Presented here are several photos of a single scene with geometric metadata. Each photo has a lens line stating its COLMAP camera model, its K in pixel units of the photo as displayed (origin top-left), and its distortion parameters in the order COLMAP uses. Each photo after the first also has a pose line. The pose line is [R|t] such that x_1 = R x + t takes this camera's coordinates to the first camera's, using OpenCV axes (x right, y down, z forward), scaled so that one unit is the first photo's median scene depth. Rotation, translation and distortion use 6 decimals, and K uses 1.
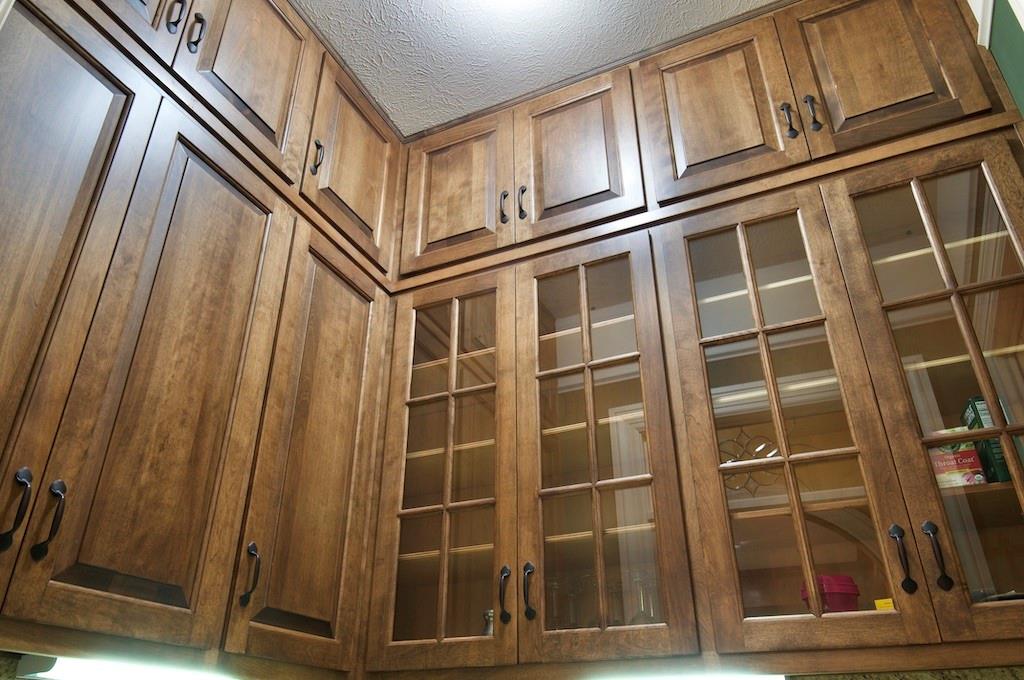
lens RADIAL K [[734.3, 0, 508.2], [0, 734.3, 337.1], [0, 0, 1]] dist [0.049849, -0.053498]
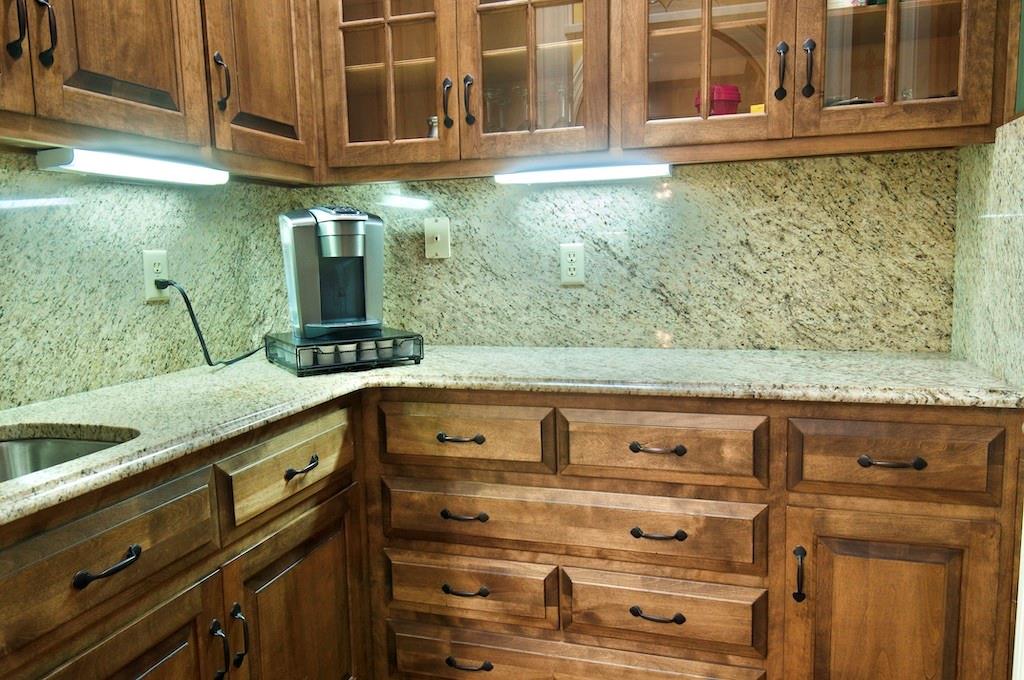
lens RADIAL K [[734.3, 0, 511.4], [0, 734.3, 344.8], [0, 0, 1]] dist [0.049849, -0.053498]
pose [[0.990977, -0.040646, 0.127722, -0.073252], [-0.044424, 0.799446, 0.599093, -0.046646], [-0.126457, -0.599361, 0.790427, -0.157411]]
